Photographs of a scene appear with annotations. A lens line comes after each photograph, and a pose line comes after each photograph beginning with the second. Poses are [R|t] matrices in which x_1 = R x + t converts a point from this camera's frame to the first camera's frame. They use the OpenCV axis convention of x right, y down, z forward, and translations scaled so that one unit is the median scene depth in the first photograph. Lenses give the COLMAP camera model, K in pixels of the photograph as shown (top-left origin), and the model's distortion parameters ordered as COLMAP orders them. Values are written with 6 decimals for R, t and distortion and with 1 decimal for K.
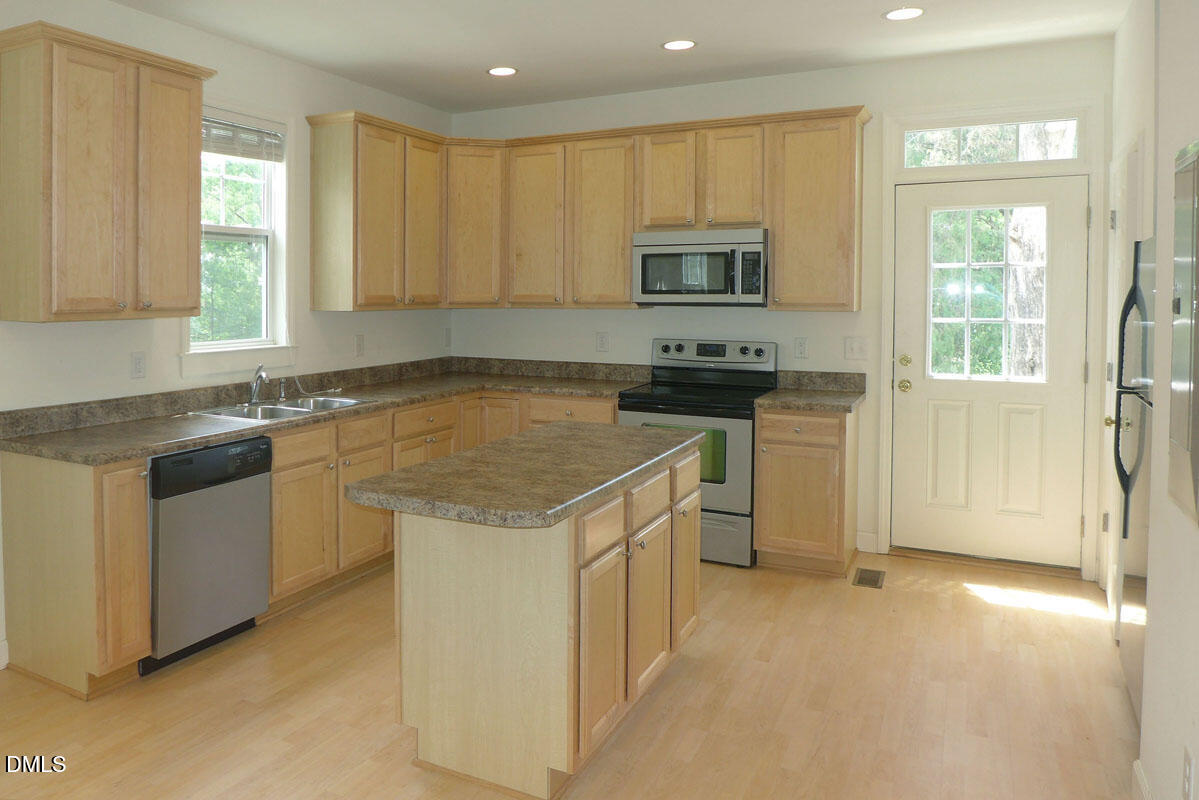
lens RADIAL K [[840.9, 0, 561.8], [0, 840.9, 300.0], [0, 0, 1]] dist [-0.033470, 0.001049]
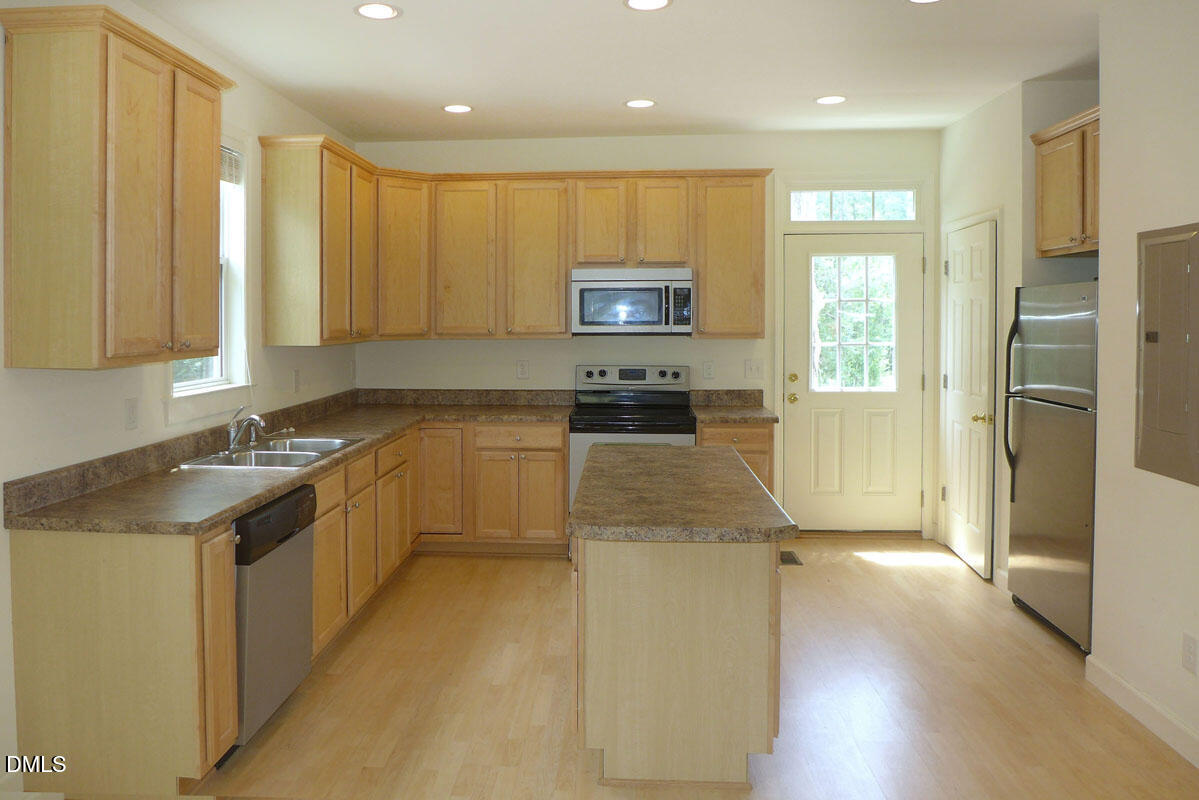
lens RADIAL K [[779.8, 0, 617.2], [0, 779.8, 320.3], [0, 0, 1]] dist [-0.046040, 0.008382]
pose [[0.914495, -0.004481, 0.404573, -0.310387], [0.006843, 0.999967, -0.004392, -0.009794], [-0.404540, 0.006785, 0.914495, 0.063429]]
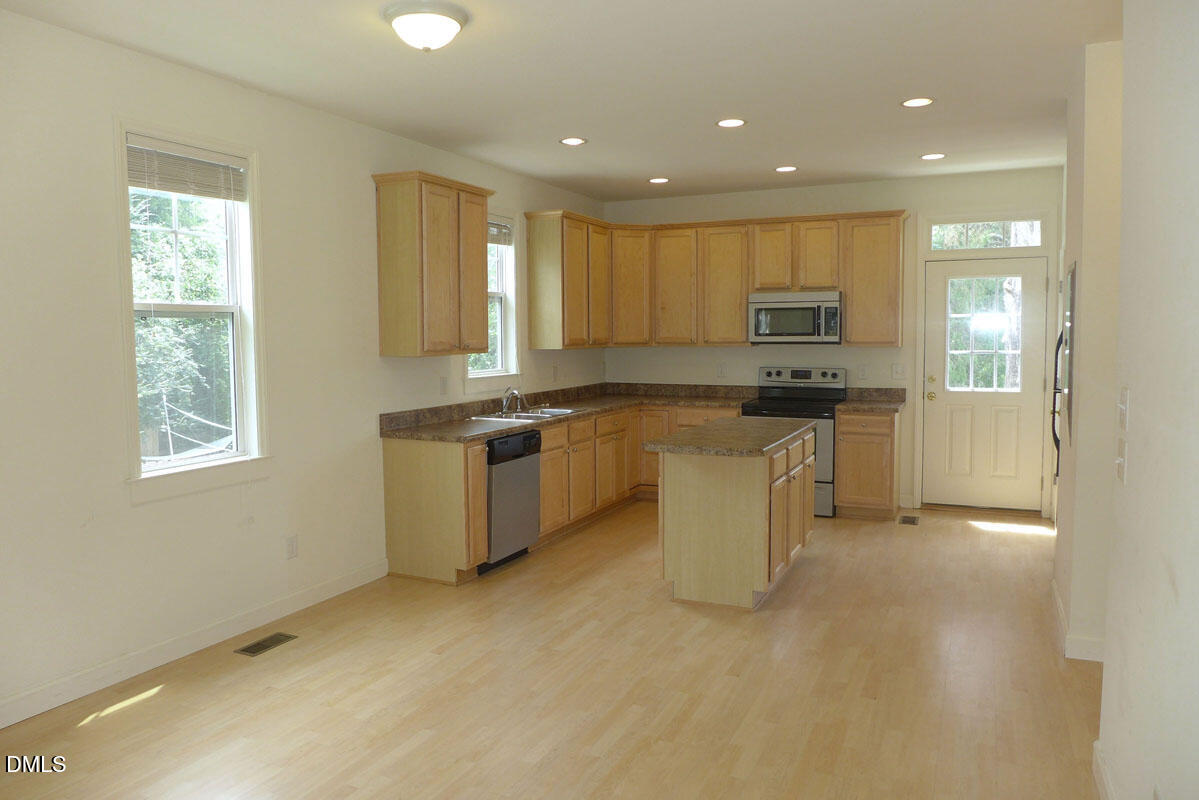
lens RADIAL K [[779.8, 0, 687.0], [0, 779.8, 363.8], [0, 0, 1]] dist [-0.046040, 0.008382]
pose [[0.995534, -0.009407, 0.093934, -0.169133], [0.006428, 0.999468, 0.031962, -0.003152], [-0.094185, -0.031216, 0.995065, -0.370746]]
